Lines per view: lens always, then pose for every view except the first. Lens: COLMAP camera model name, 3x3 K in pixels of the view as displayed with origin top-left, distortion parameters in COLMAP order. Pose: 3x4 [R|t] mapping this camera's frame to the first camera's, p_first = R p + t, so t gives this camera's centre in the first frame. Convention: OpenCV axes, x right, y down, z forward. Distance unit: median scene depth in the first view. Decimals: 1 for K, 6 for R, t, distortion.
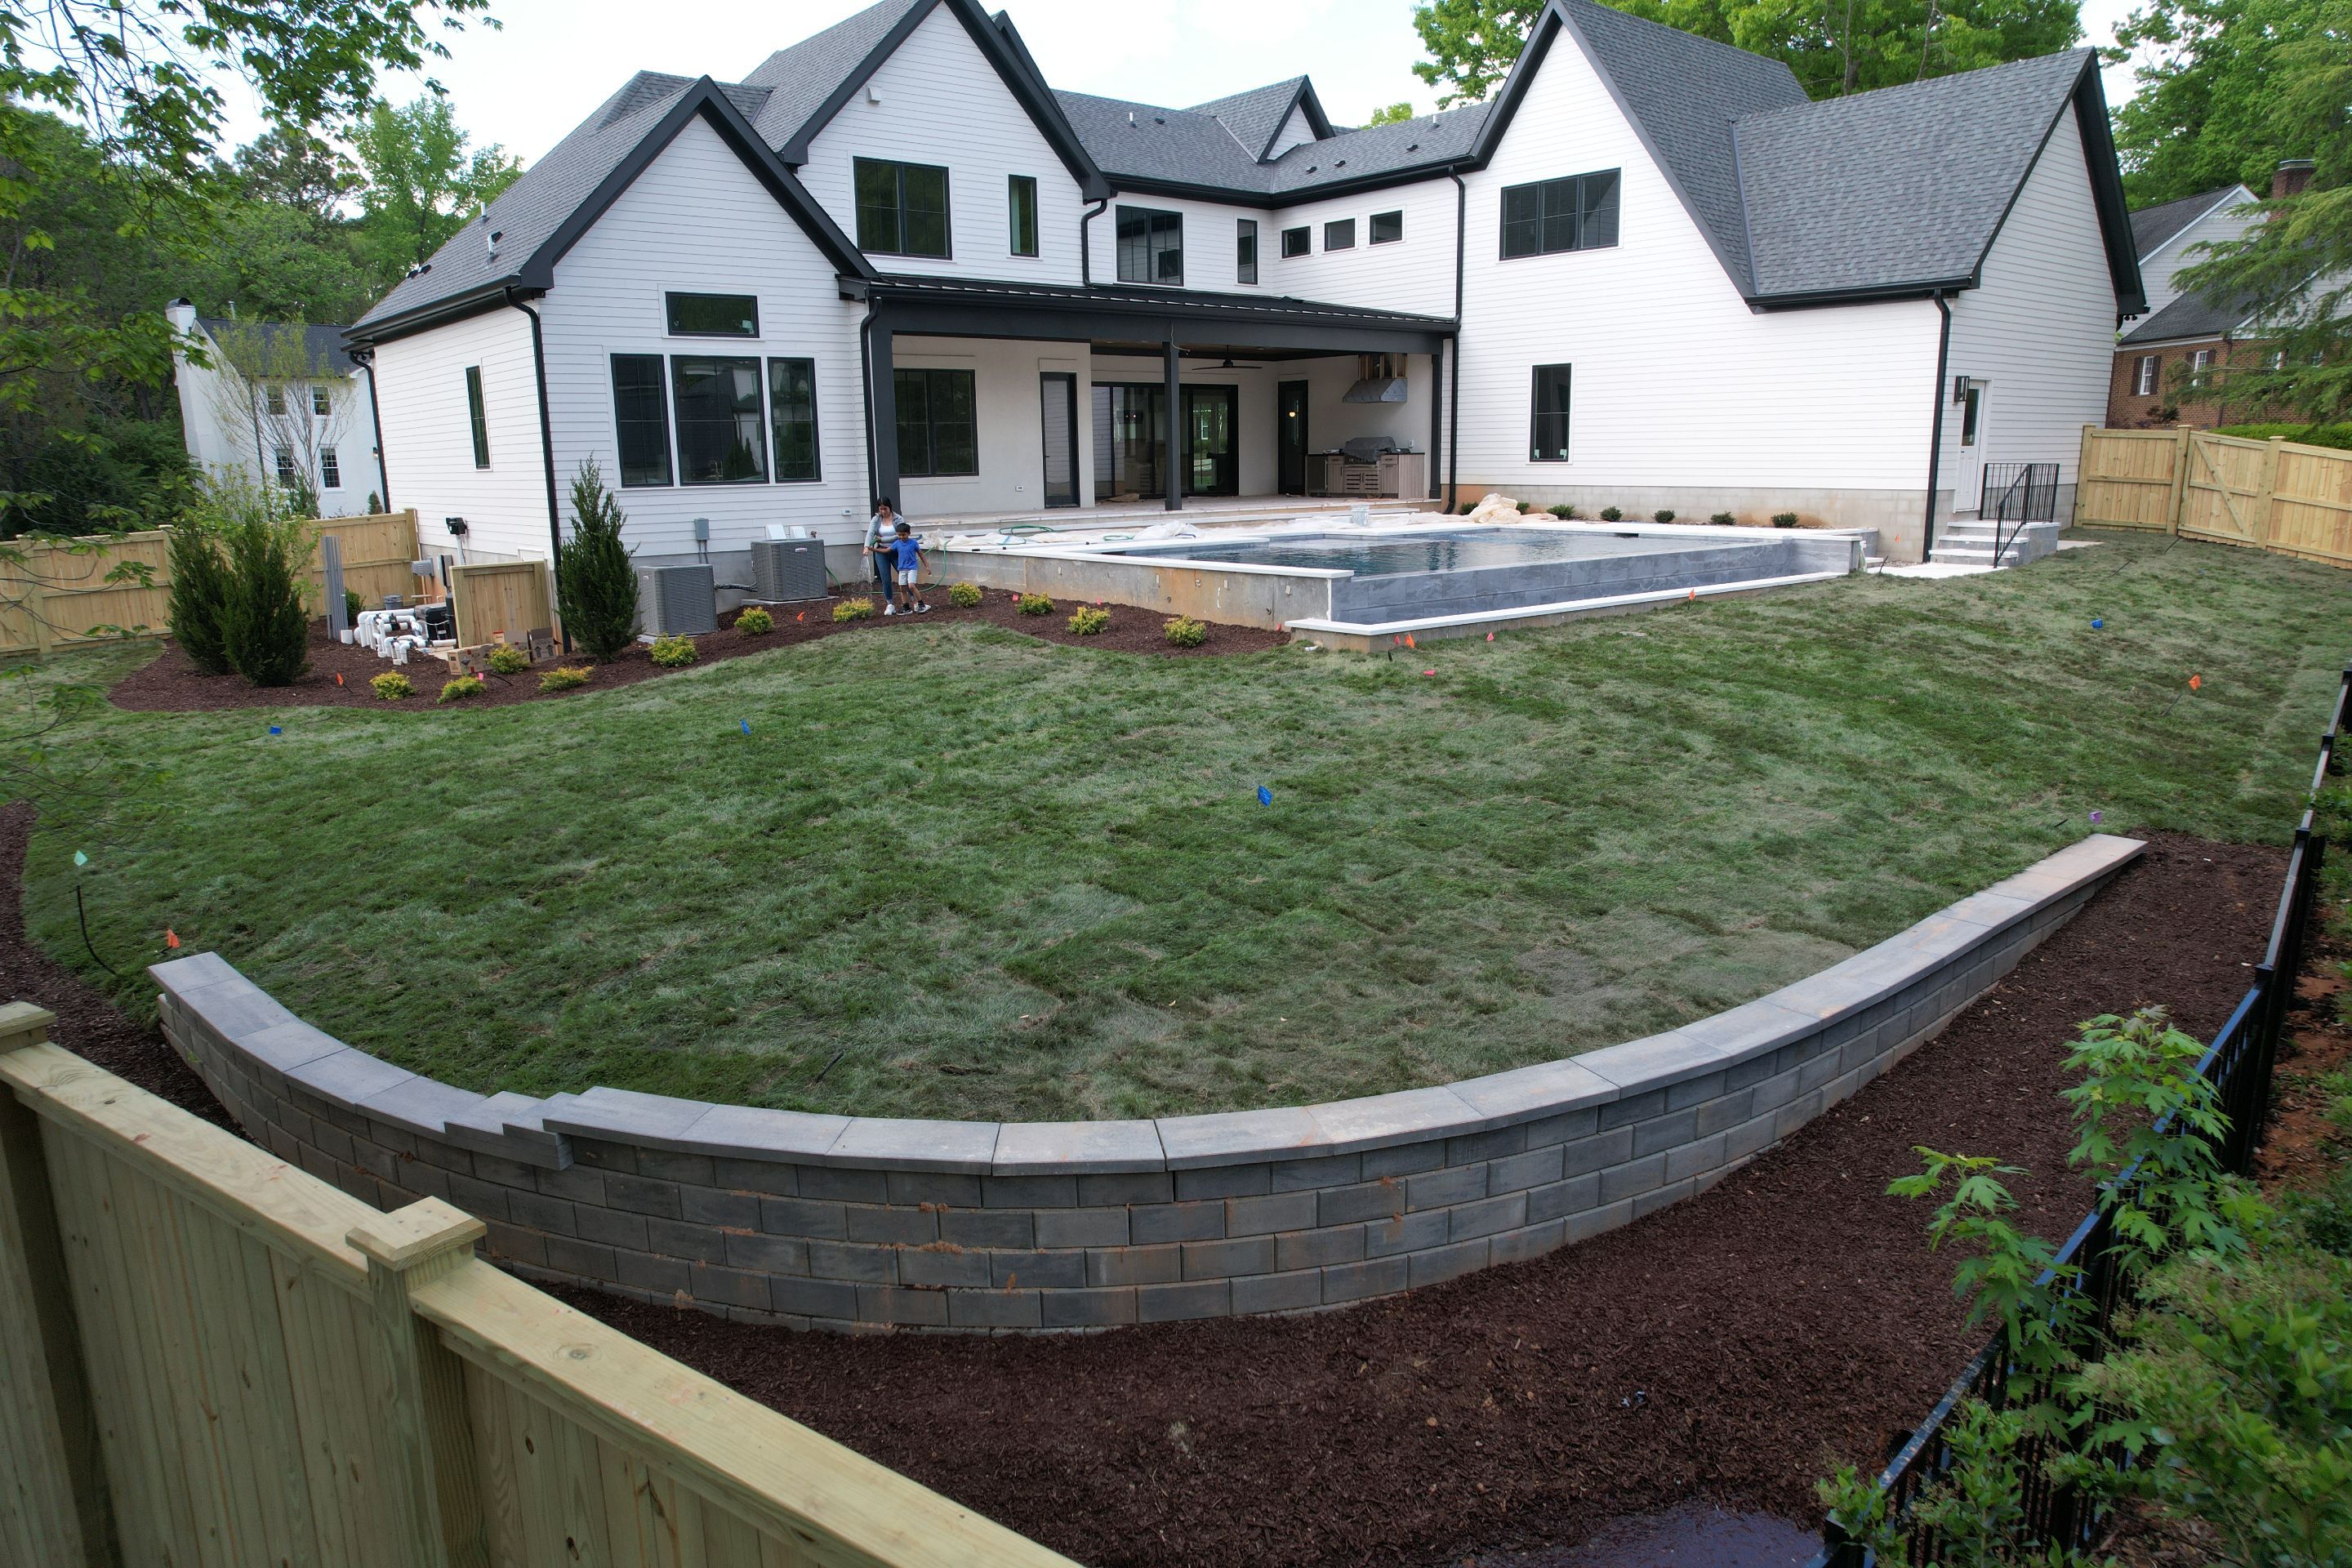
lens RADIAL K [[1508.2, 0, 1177.9], [0, 1508.2, 783.7], [0, 0, 1]] dist [-0.071460, 0.061120]
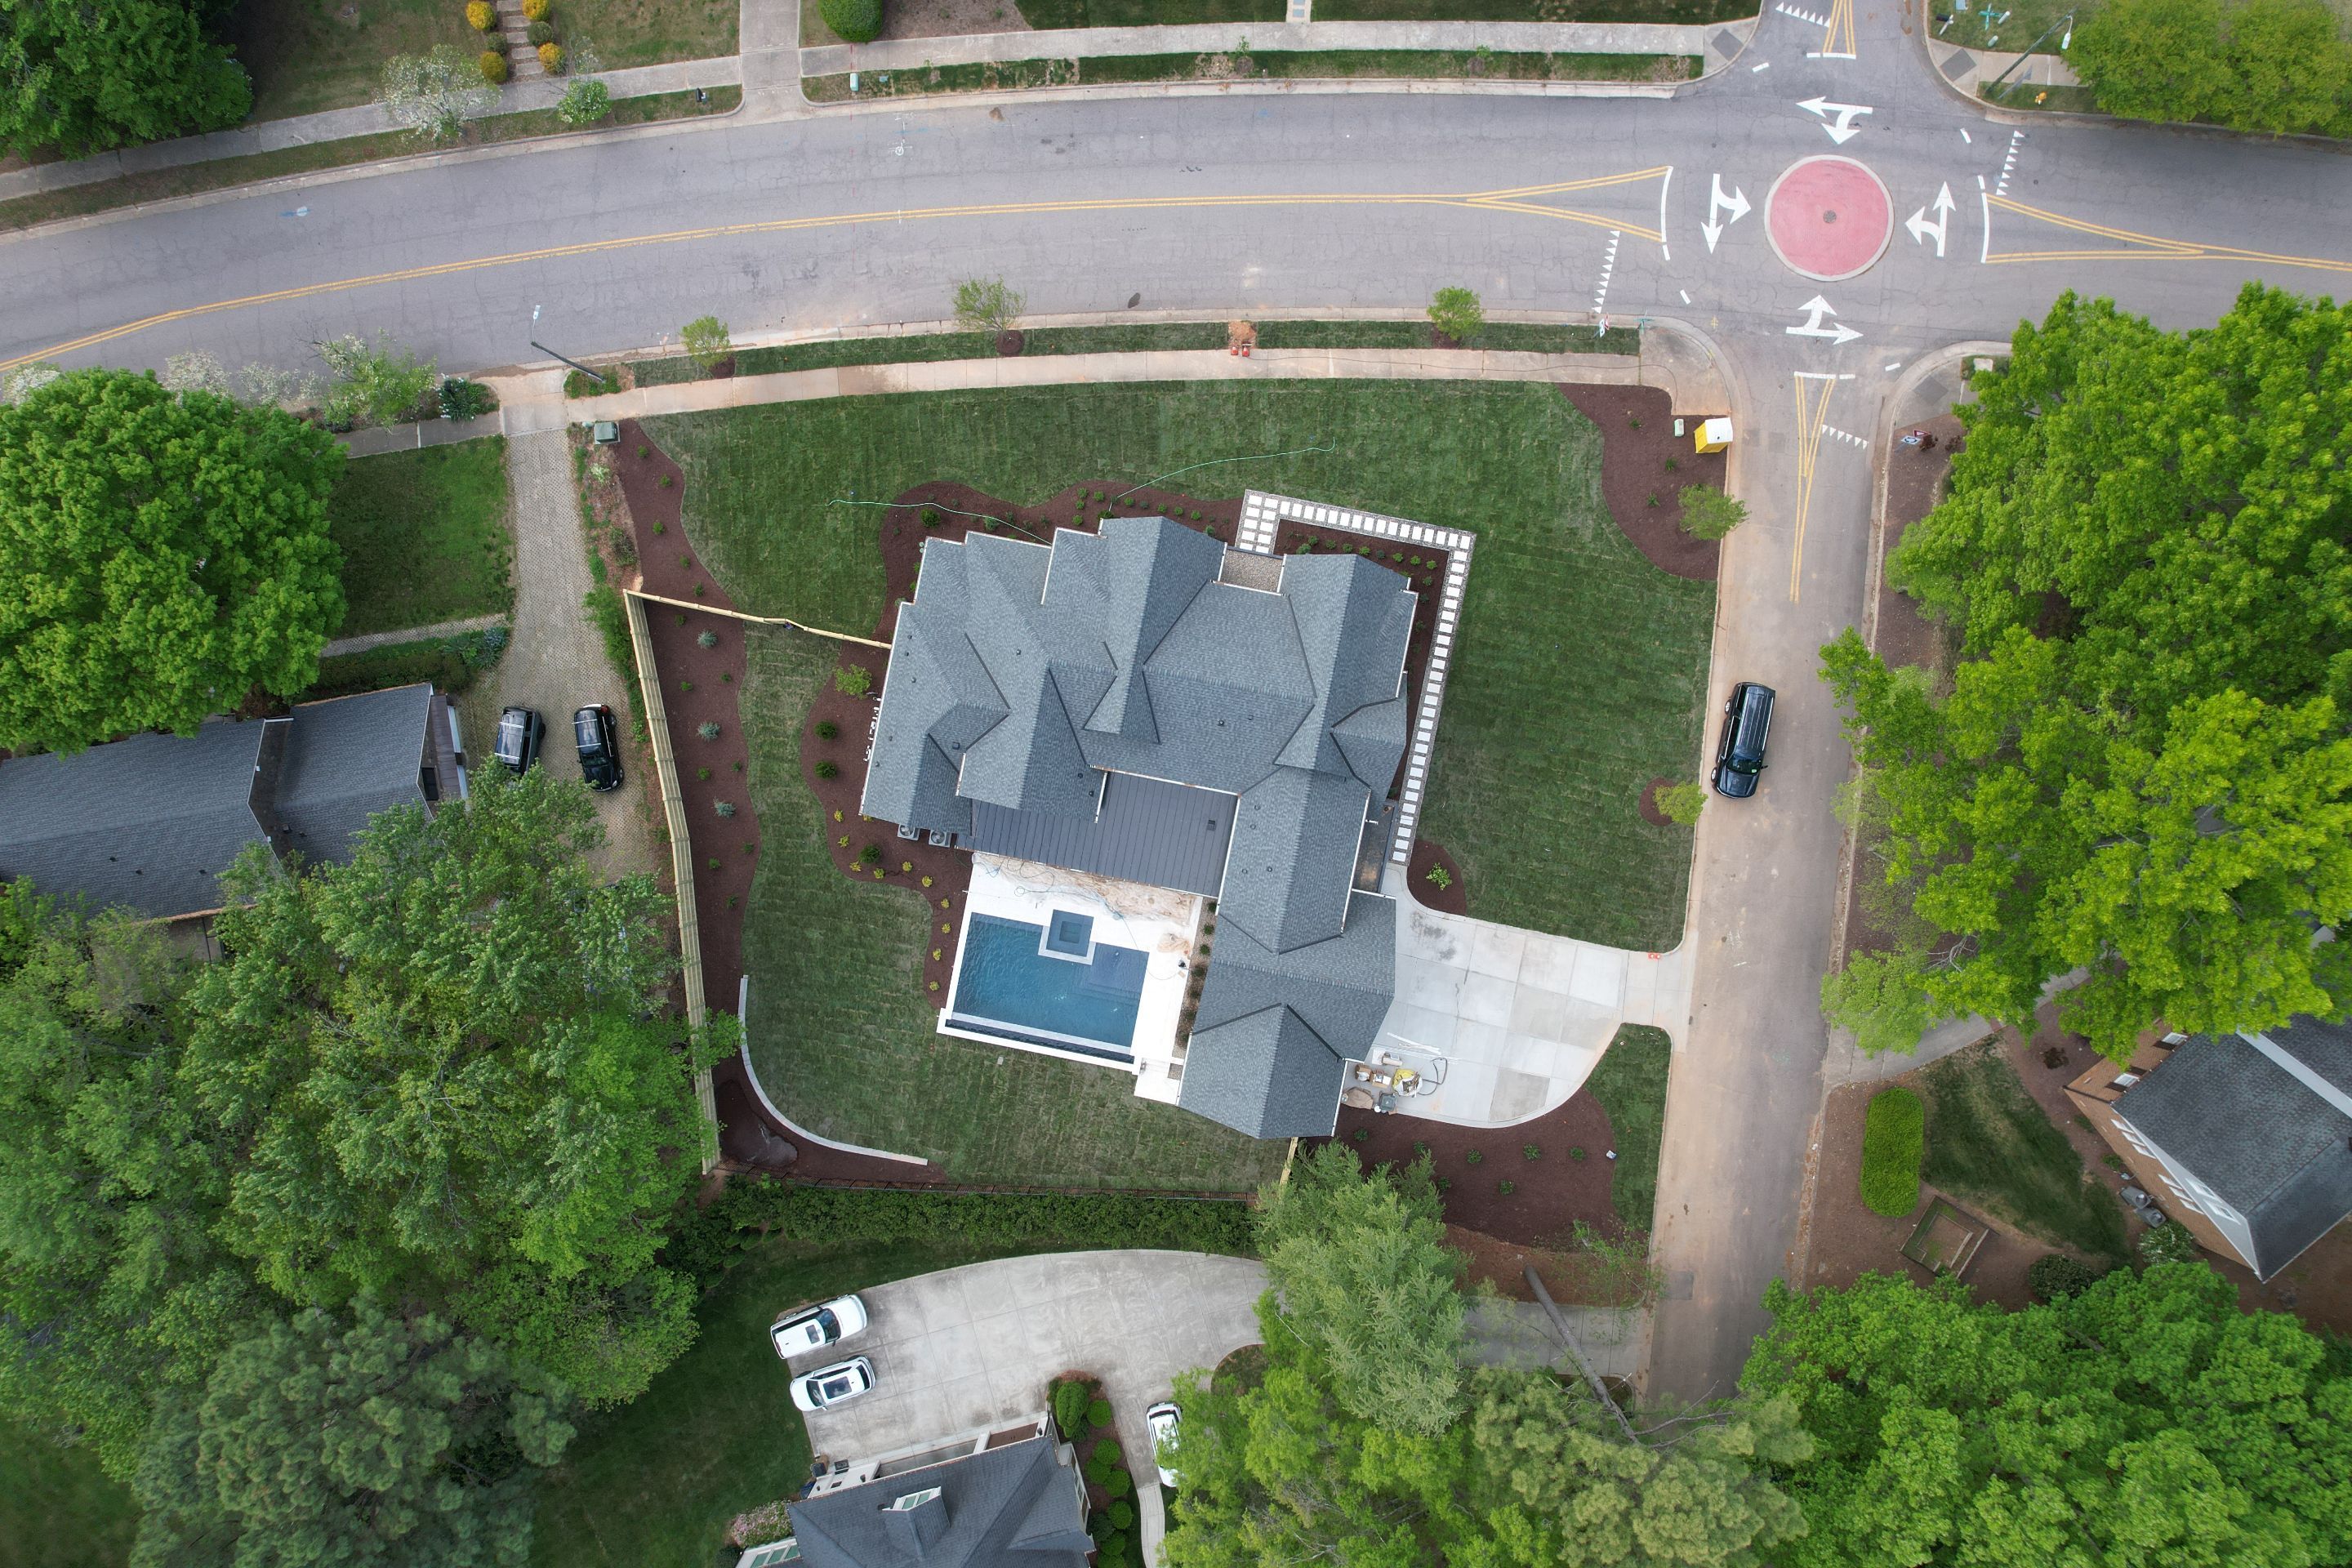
lens RADIAL K [[1508.2, 0, 1179.2], [0, 1508.2, 787.7], [0, 0, 1]] dist [-0.071460, 0.061120]
pose [[0.629781, 0.776712, 0.009723, -0.029441], [-0.163364, 0.120202, 0.979216, -3.594579], [0.759400, -0.618280, 0.202588, 0.765273]]
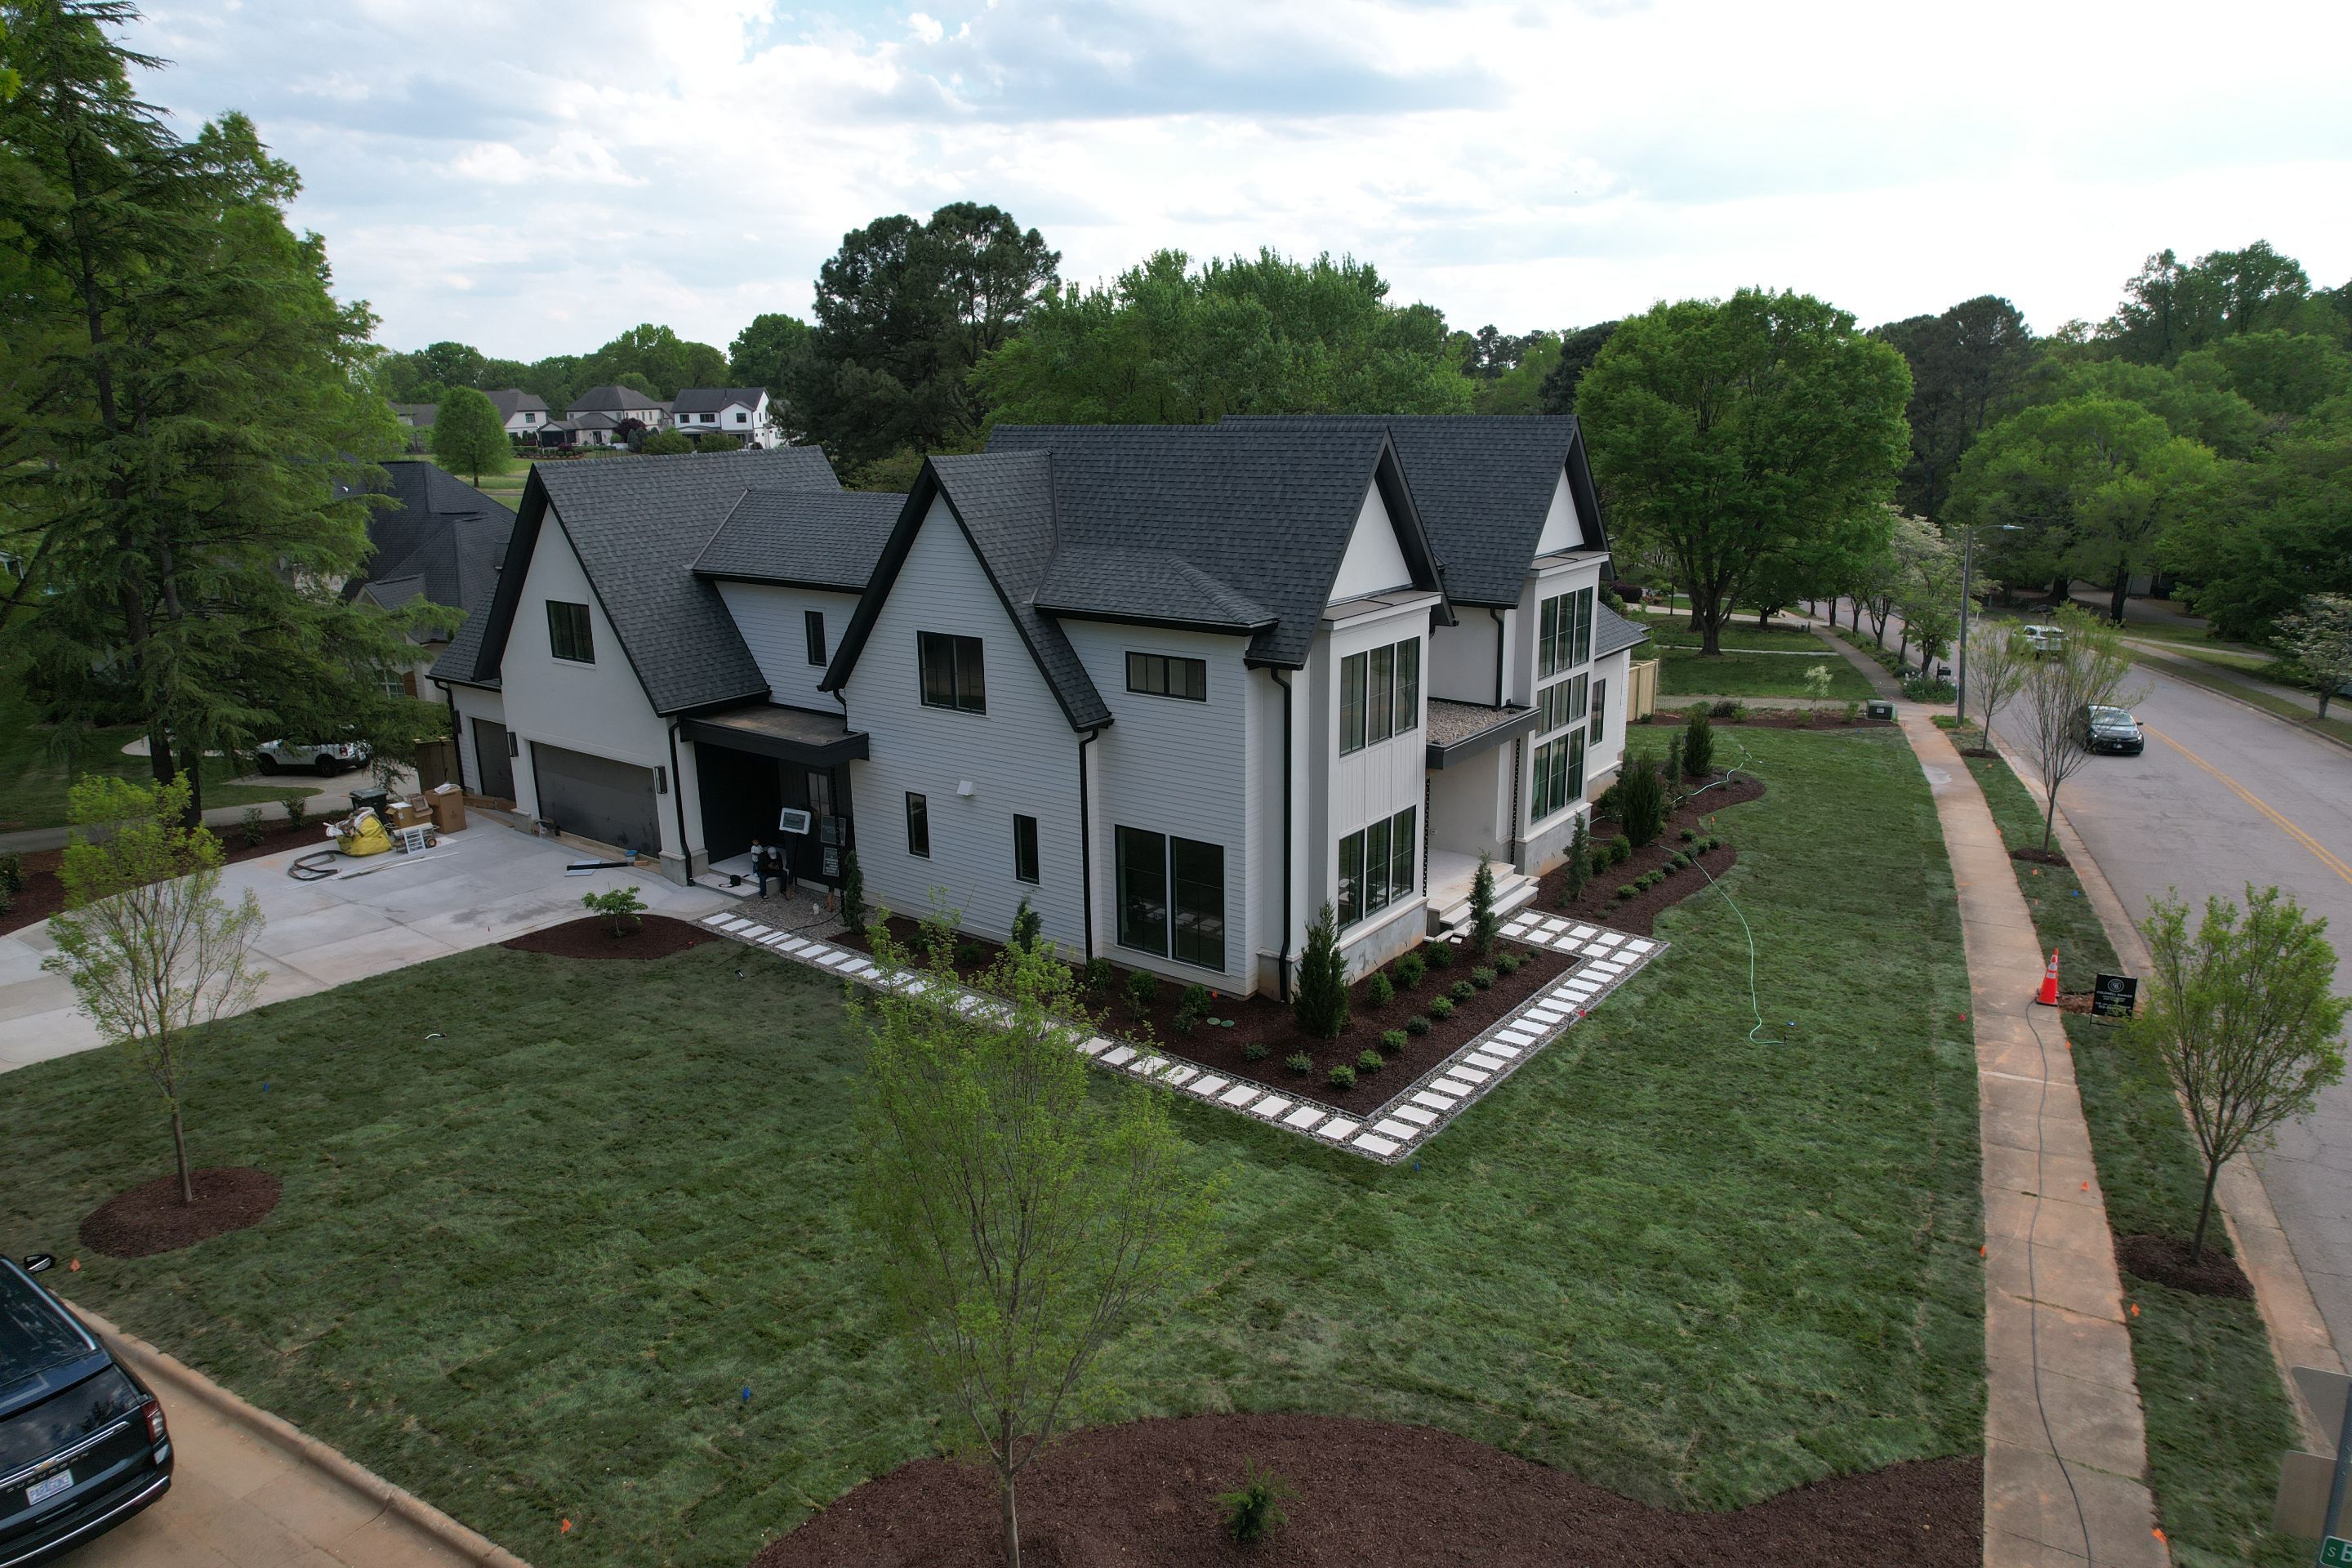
lens RADIAL K [[1508.2, 0, 1187.2], [0, 1508.2, 790.8], [0, 0, 1]] dist [-0.071460, 0.061120]
pose [[-0.971818, 0.086261, -0.219383, 0.305846], [-0.022850, 0.891790, 0.451873, -1.101257], [0.234622, 0.444151, -0.864686, 3.033078]]
